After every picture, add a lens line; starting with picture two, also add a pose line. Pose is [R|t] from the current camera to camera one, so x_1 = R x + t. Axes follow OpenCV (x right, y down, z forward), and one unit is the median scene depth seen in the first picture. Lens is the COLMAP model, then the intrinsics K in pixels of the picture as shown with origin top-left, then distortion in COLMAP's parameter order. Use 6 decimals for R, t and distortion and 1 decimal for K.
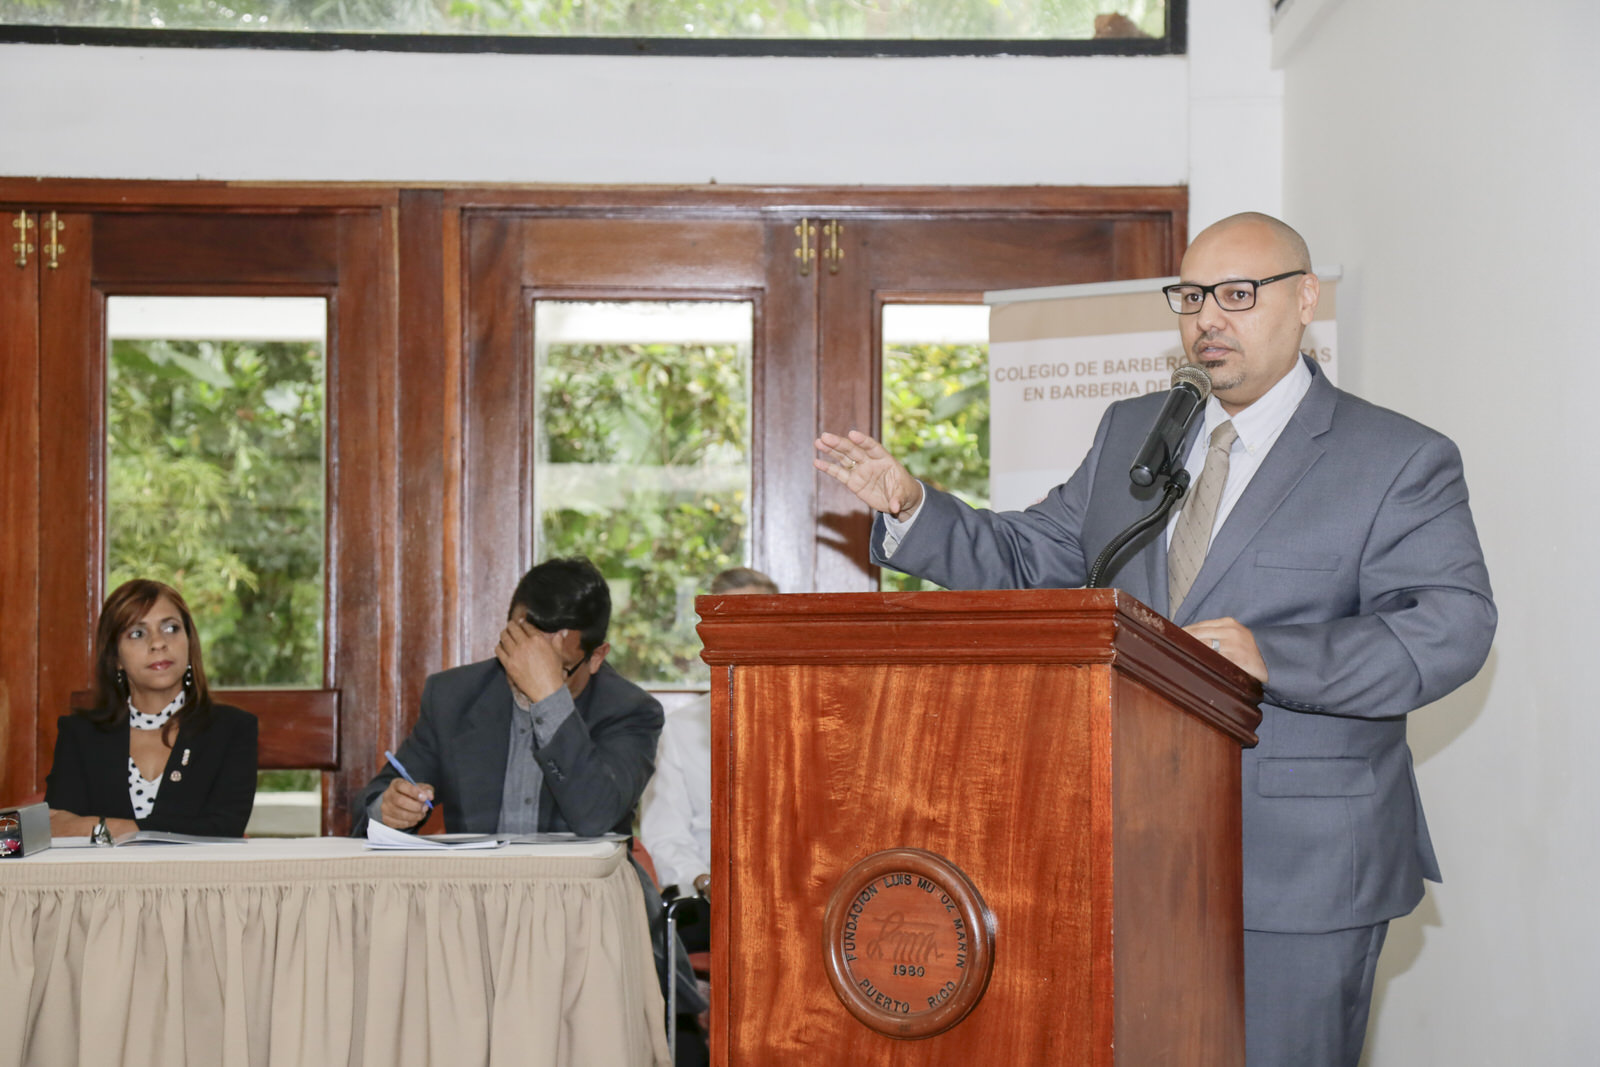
lens RADIAL K [[3157.3, 0, 789.8], [0, 3157.3, 521.4], [0, 0, 1]] dist [0.349064, 0.000000]
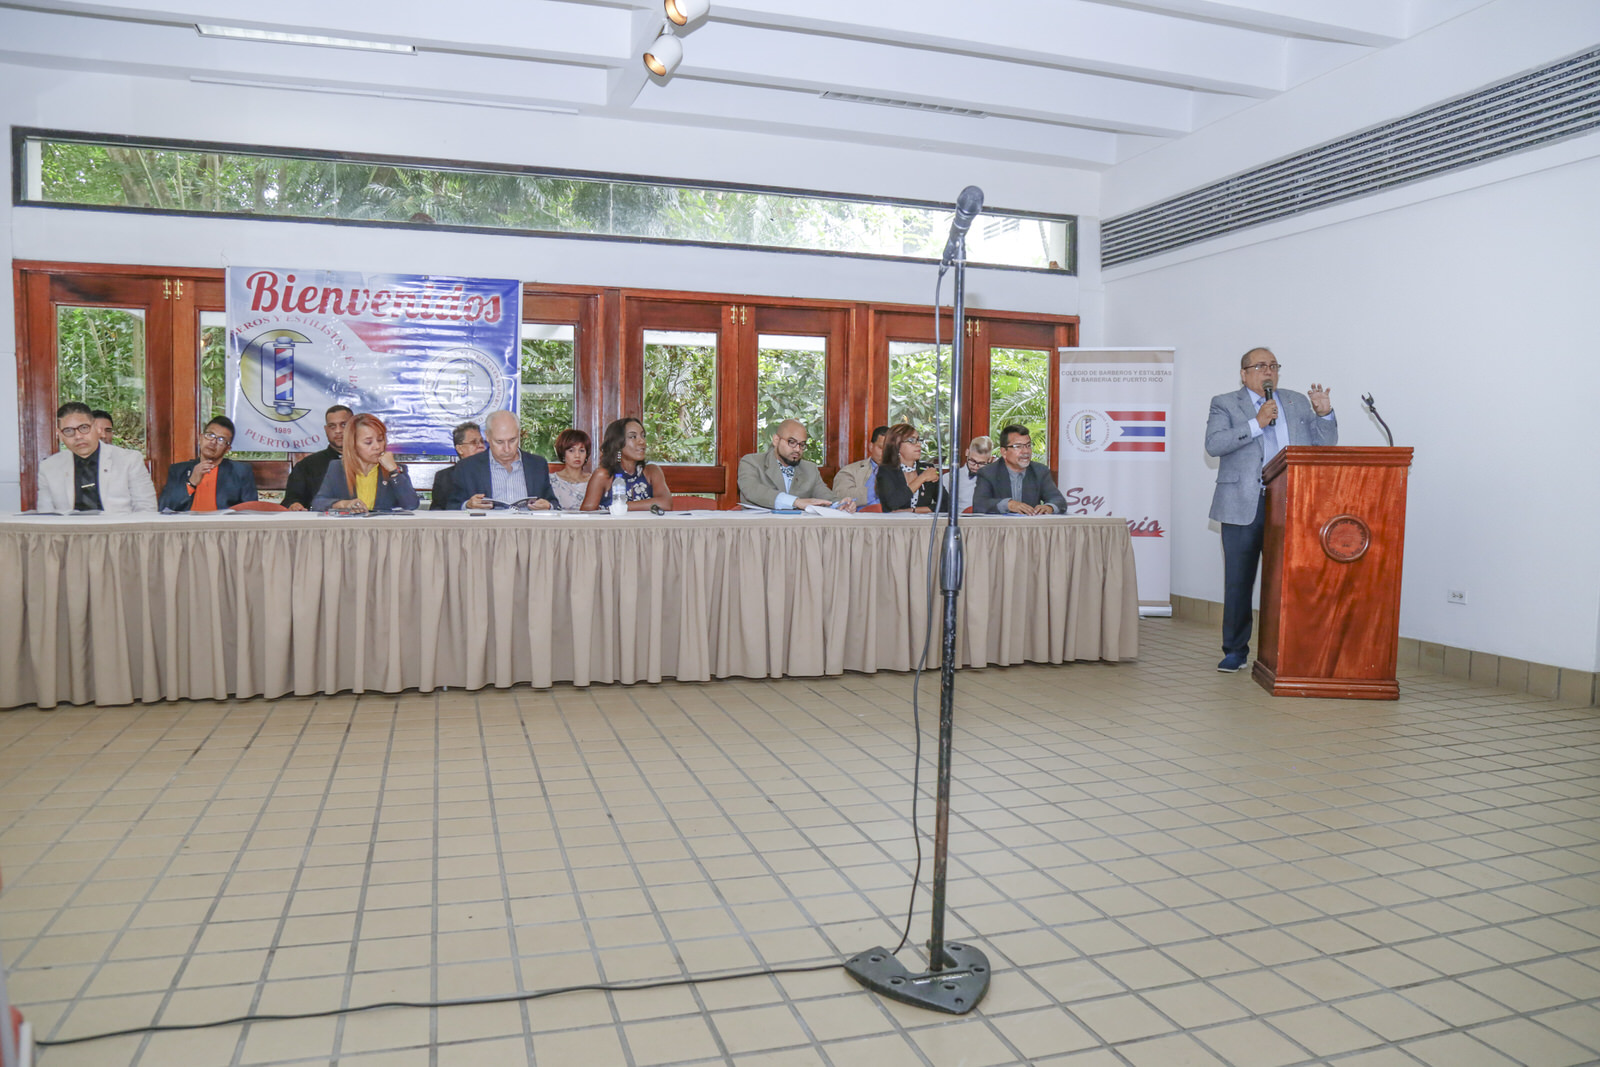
lens RADIAL K [[1124.3, 0, 795.1], [0, 1124.3, 534.5], [0, 0, 1]] dist [-0.113174, 0.058619]
pose [[0.954213, -0.008392, 0.299010, -0.768611], [-0.025410, 0.993719, 0.108980, 0.001140], [-0.298047, -0.111589, 0.948006, -0.037440]]
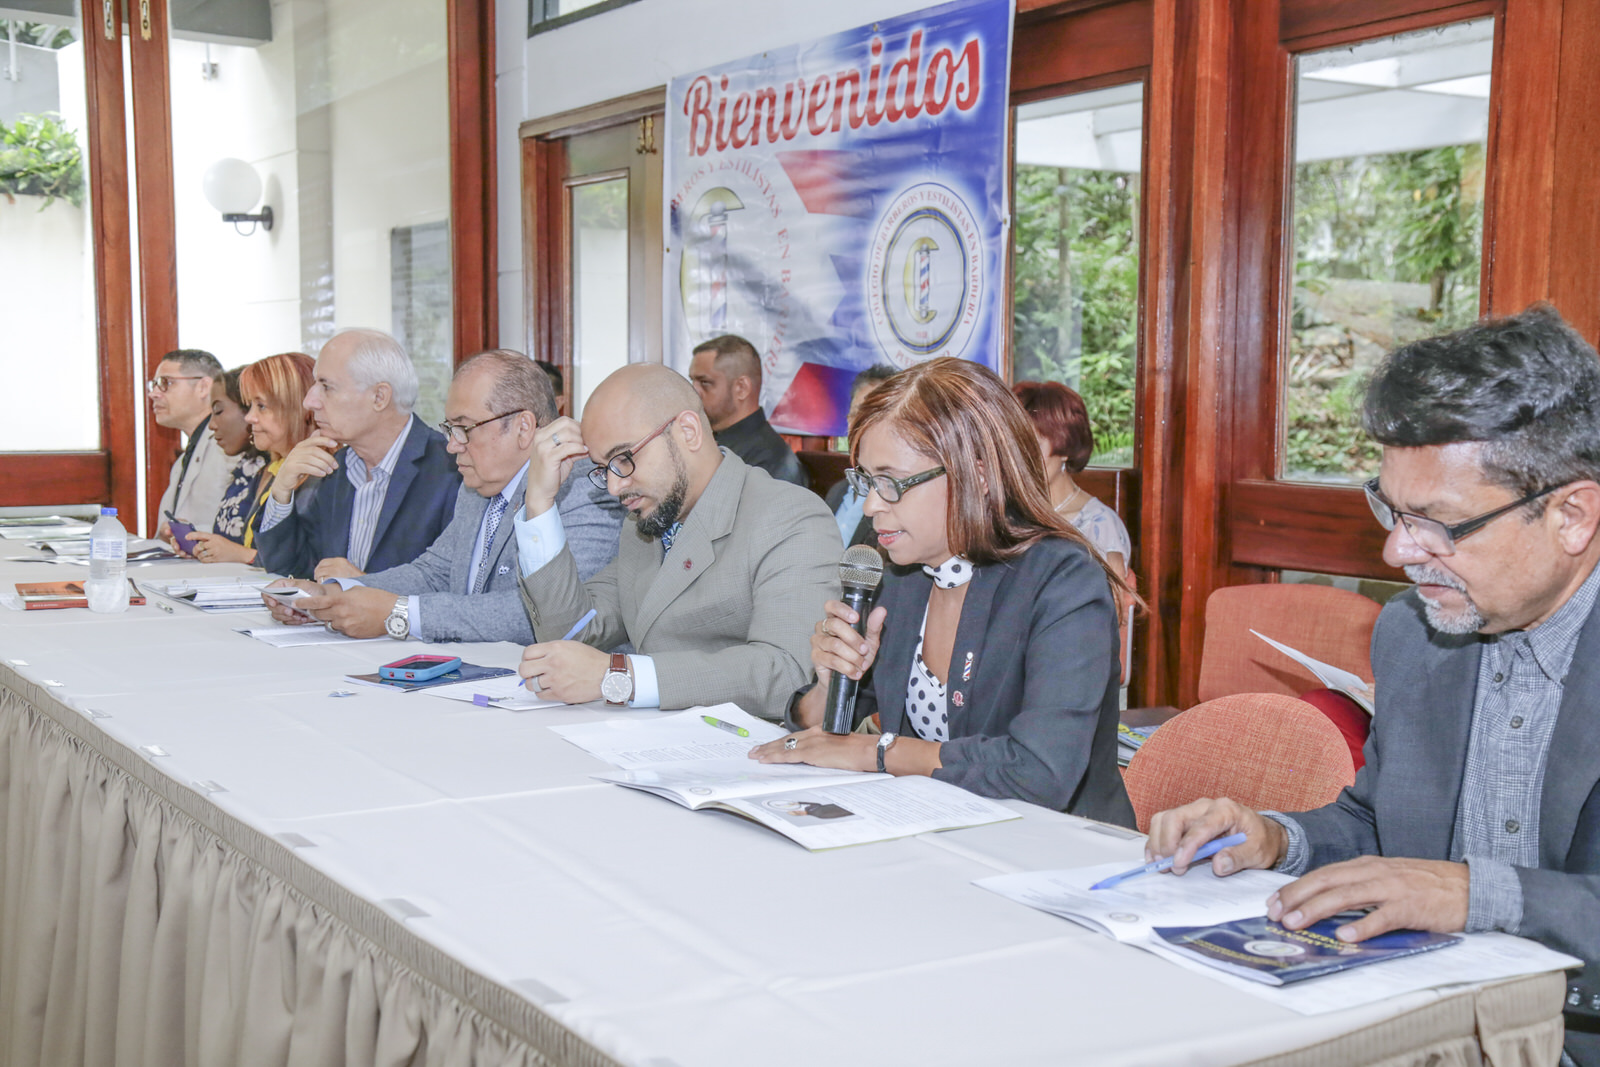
lens RADIAL K [[1916.9, 0, 814.5], [0, 1916.9, 536.9], [0, 0, 1]] dist [0.108415, 0.000000]
pose [[0.537640, 0.068954, -0.840350, 0.135251], [0.034853, 0.993981, 0.103859, 0.008343], [0.842454, -0.085128, 0.532001, 0.886519]]
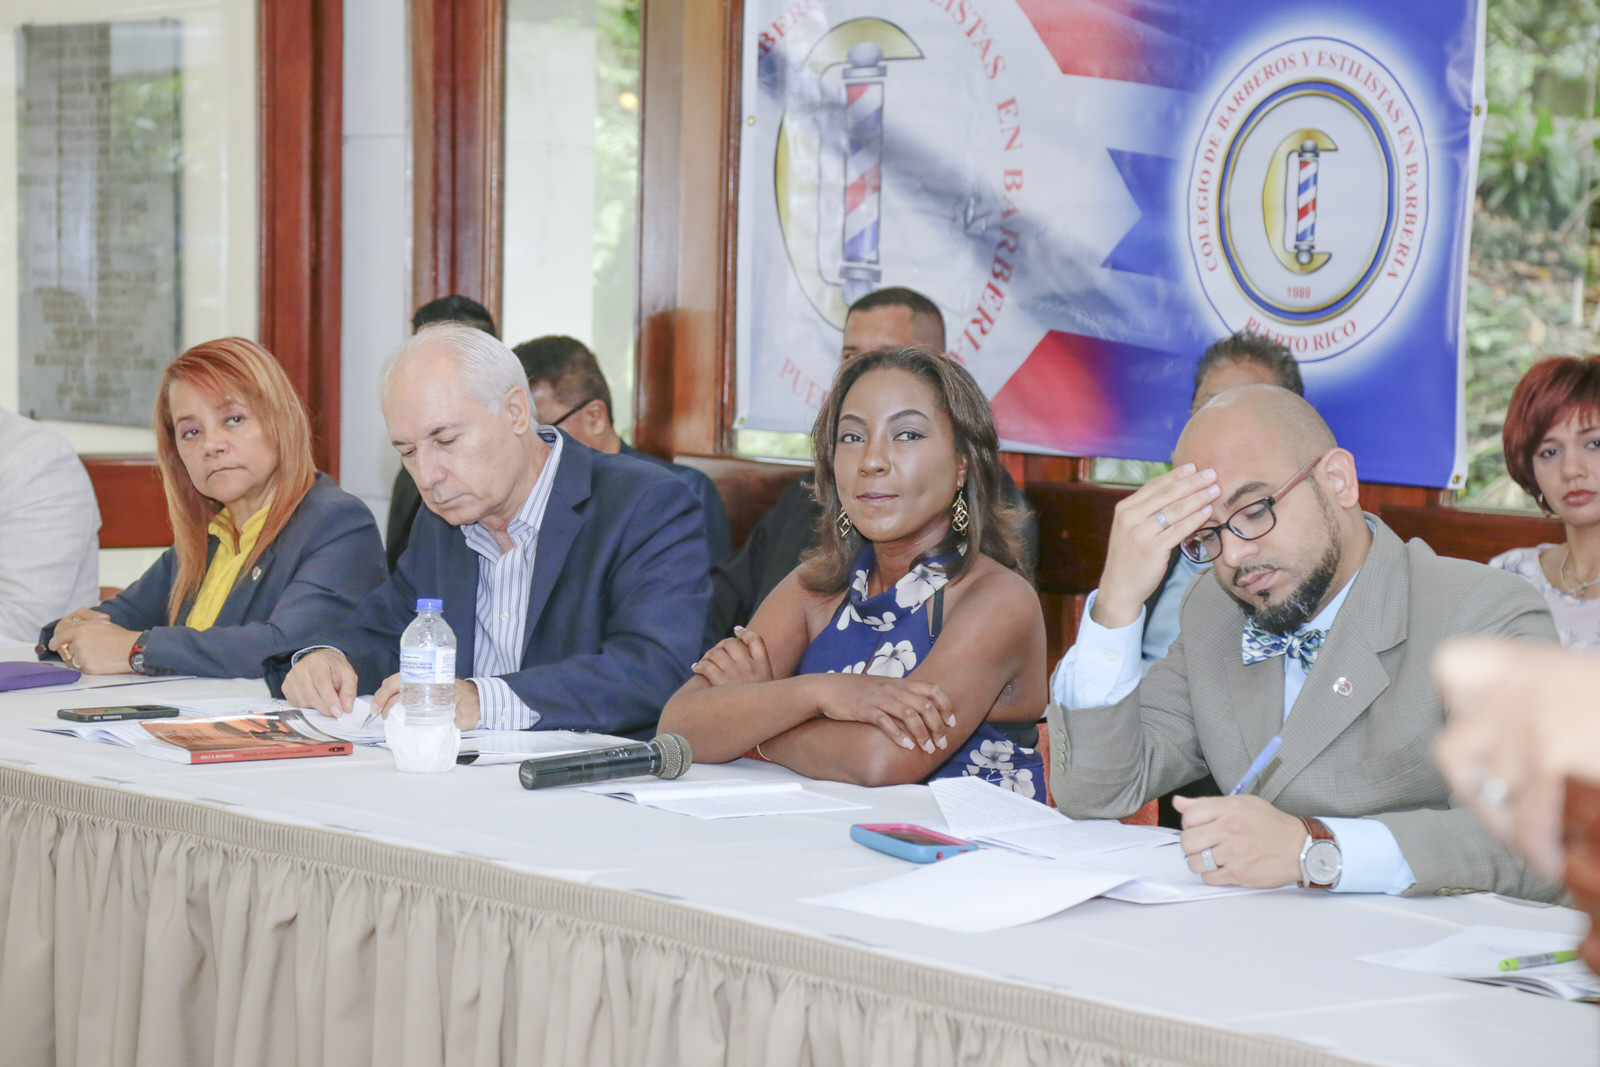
lens RADIAL K [[4034.8, 0, 814.9], [0, 4034.8, 534.9], [0, 0, 1]] dist [0.516563, 0.000000]
pose [[0.629042, 0.059301, -0.775106, 0.208401], [0.016167, 0.995872, 0.089312, -0.033830], [0.777204, -0.068712, 0.625486, 0.541236]]
